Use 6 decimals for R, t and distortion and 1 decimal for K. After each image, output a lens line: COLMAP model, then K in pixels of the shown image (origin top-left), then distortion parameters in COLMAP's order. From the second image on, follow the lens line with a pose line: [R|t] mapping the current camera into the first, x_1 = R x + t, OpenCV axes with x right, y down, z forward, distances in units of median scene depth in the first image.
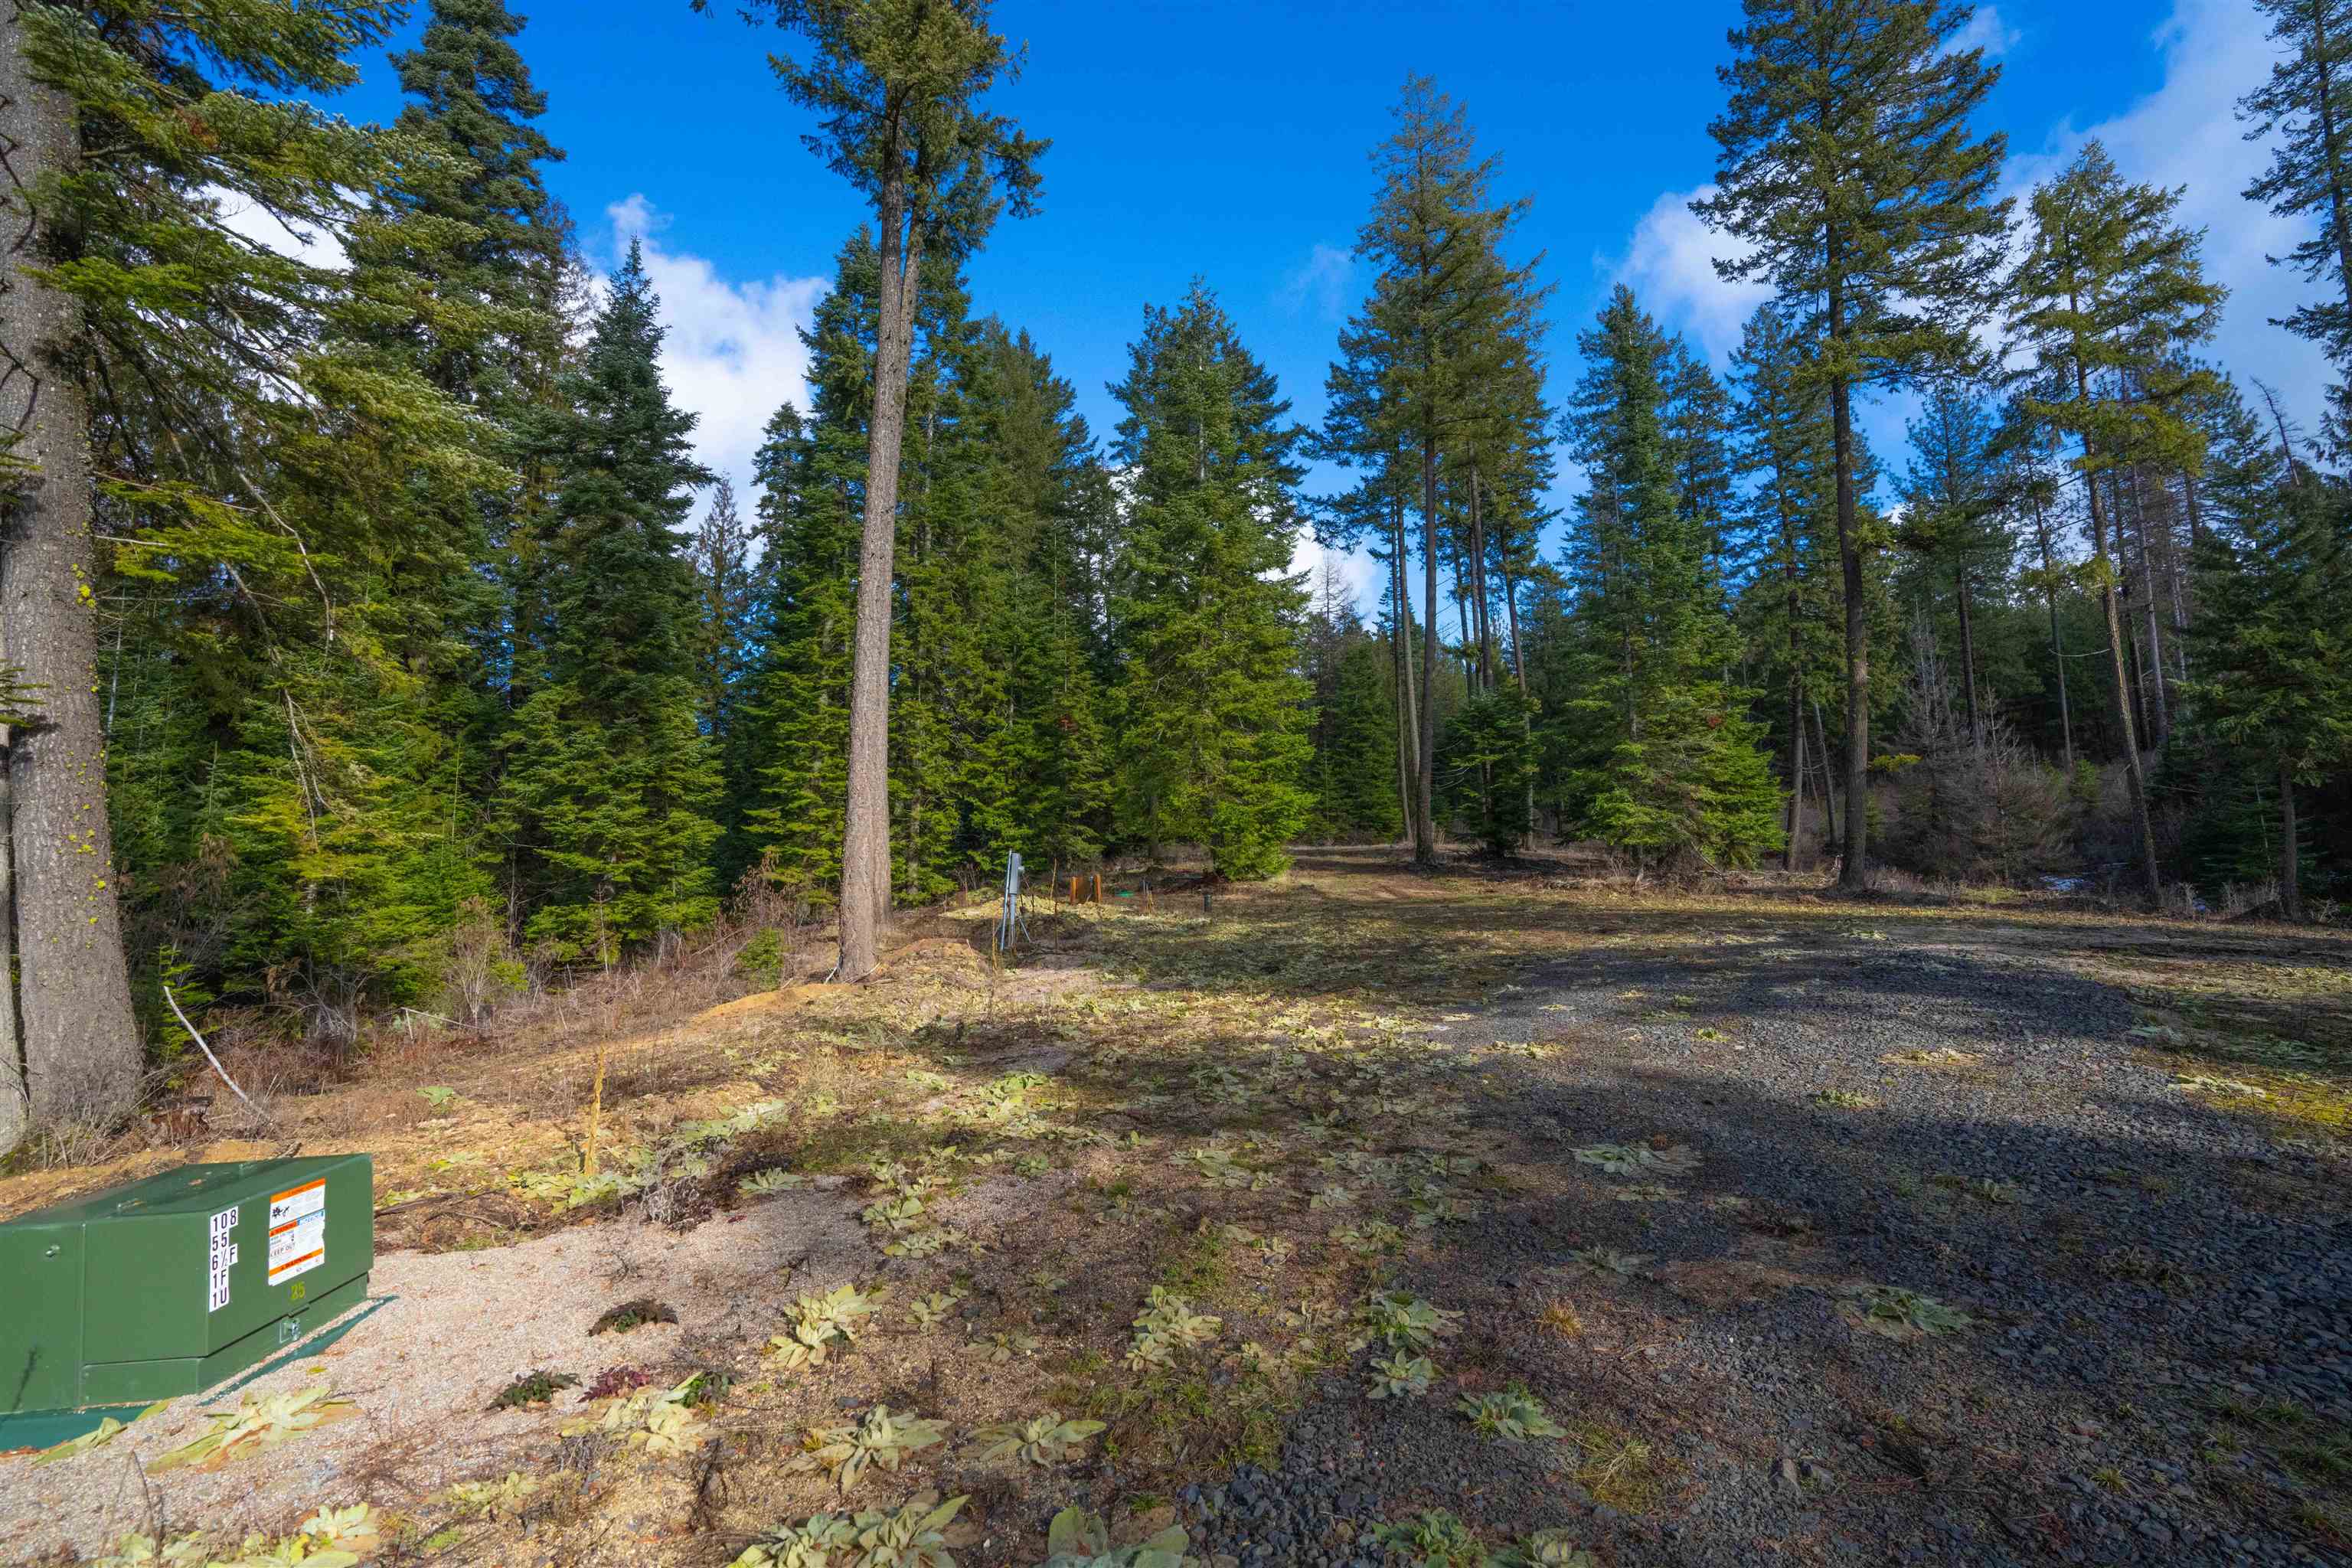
lens RADIAL K [[1091.5, 0, 1172.7], [0, 1091.5, 774.3], [0, 0, 1]] dist [-0.068137, 0.028427]
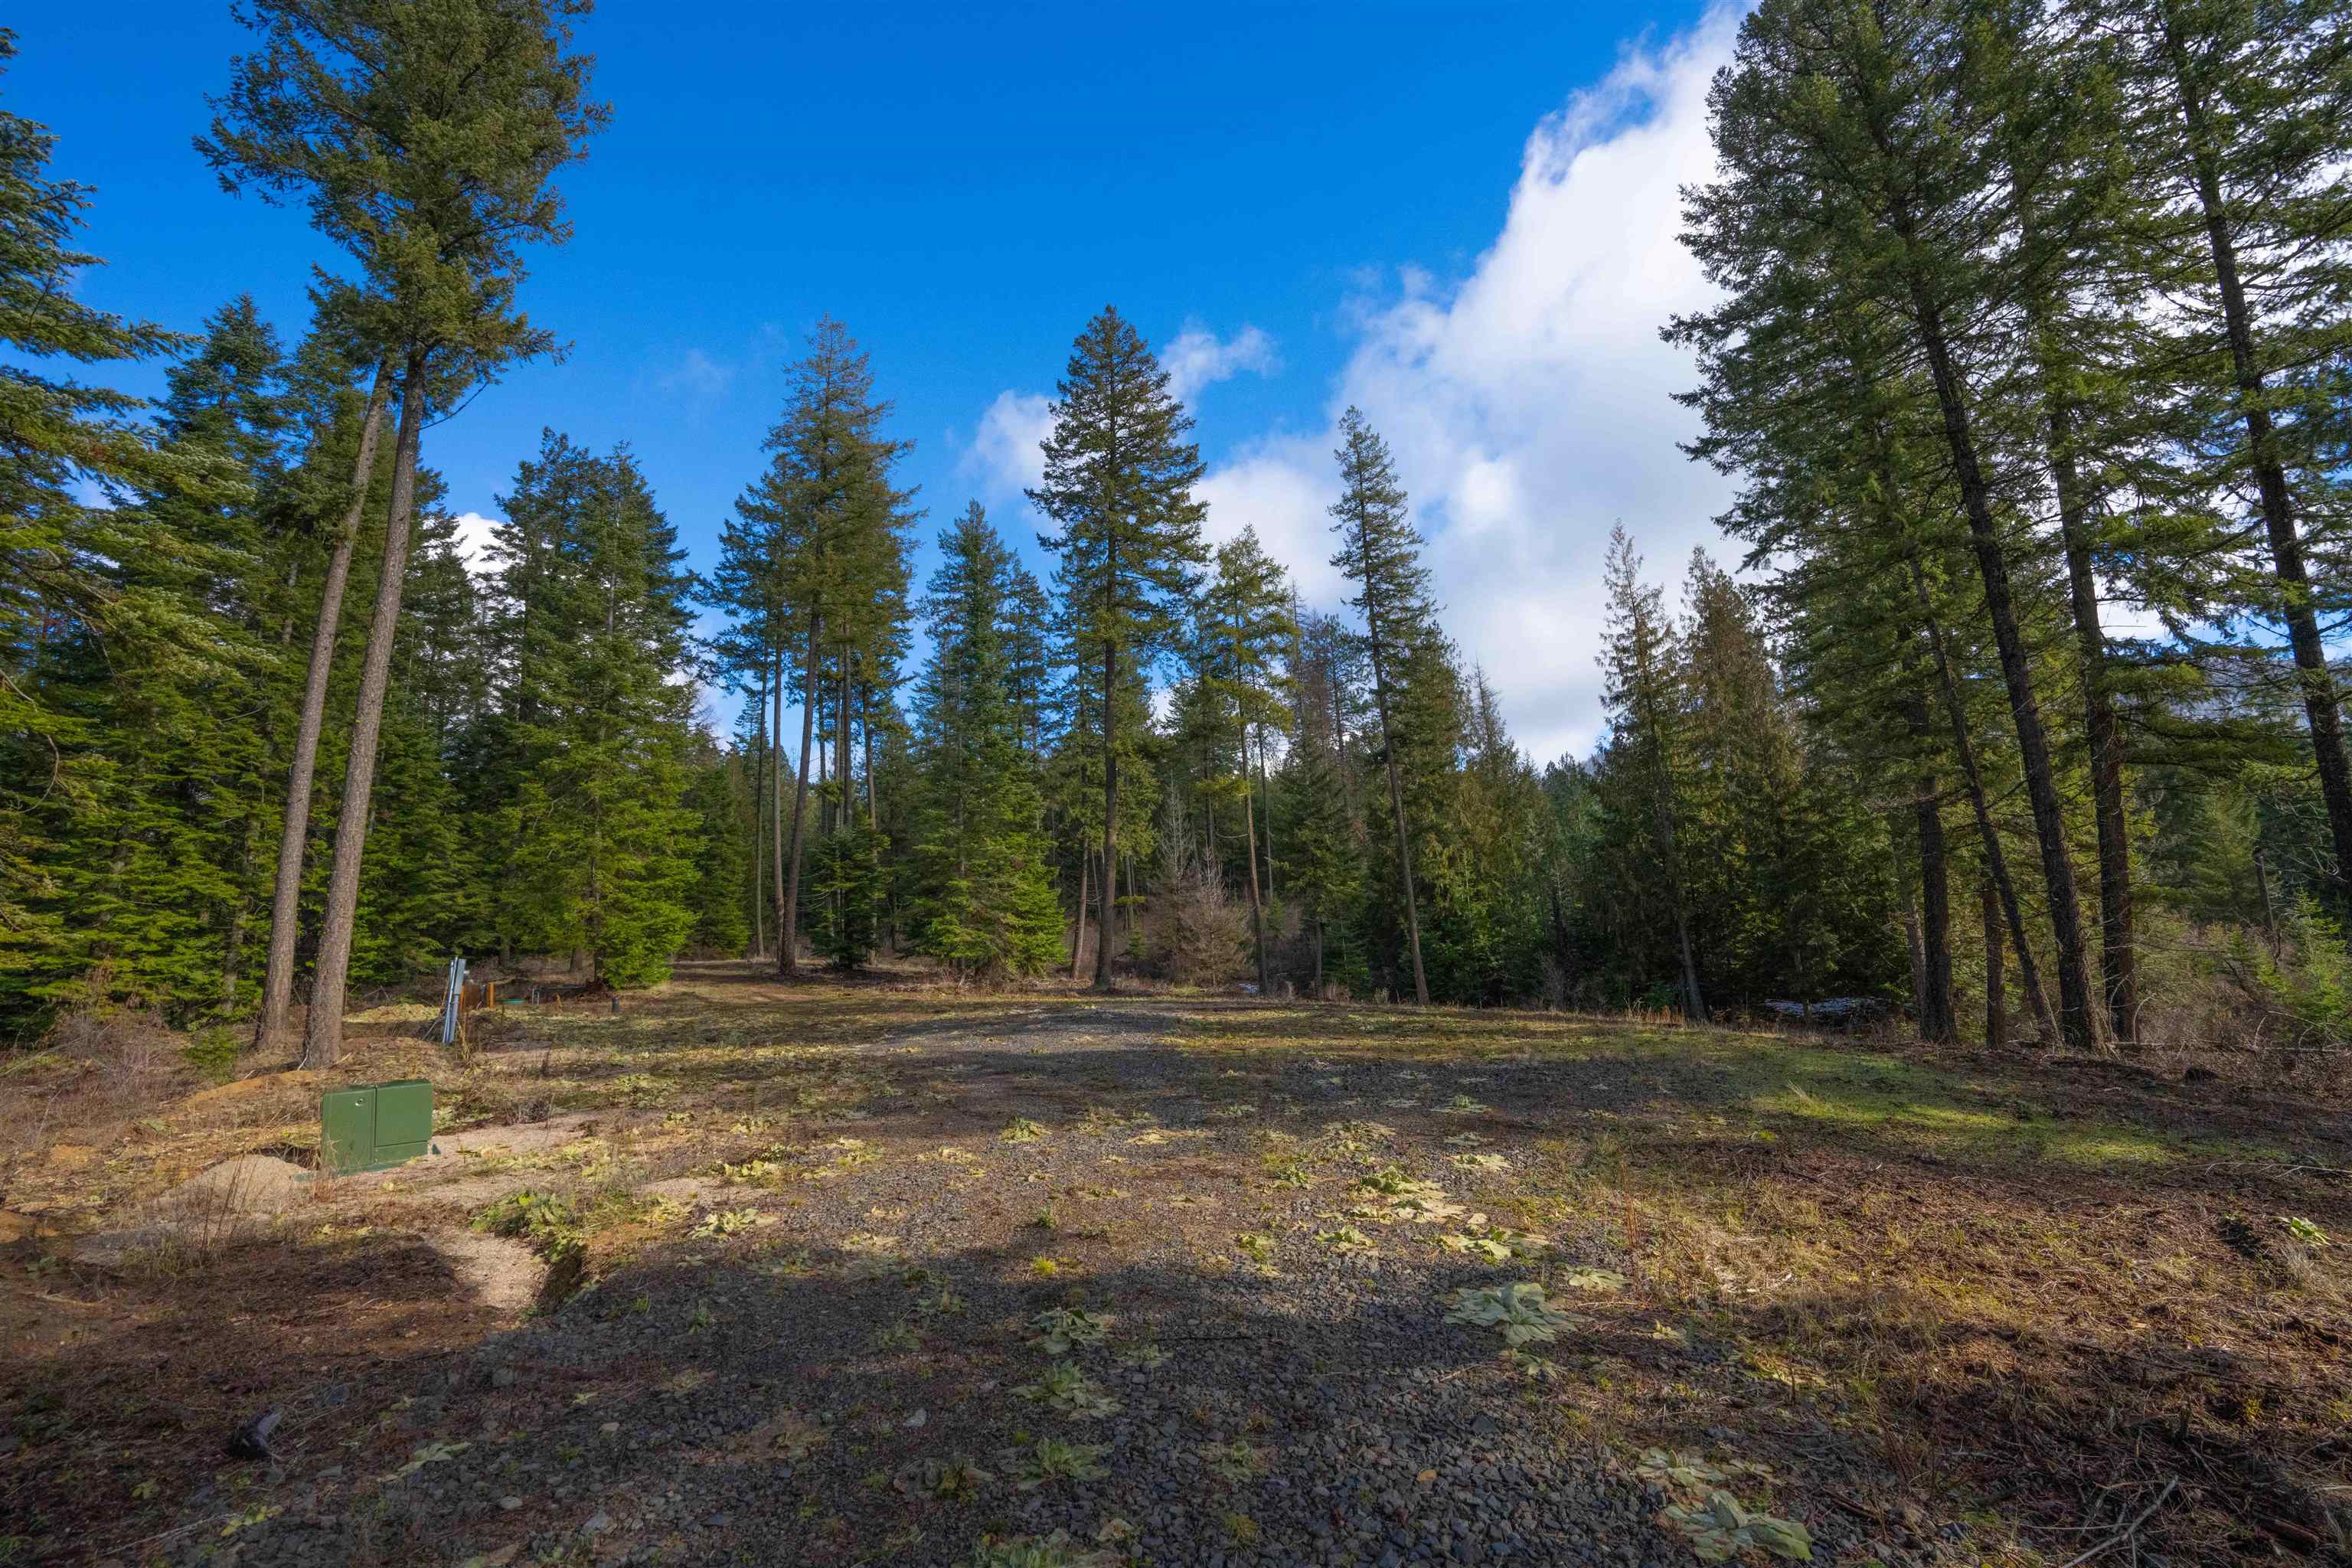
lens RADIAL K [[1091.5, 0, 1172.7], [0, 1091.5, 774.3], [0, 0, 1]] dist [-0.068137, 0.028427]
pose [[0.827065, 0.089955, 0.554861, -0.084356], [-0.028962, 0.992620, -0.117755, -0.006079], [-0.561359, 0.081321, 0.823567, -0.193746]]
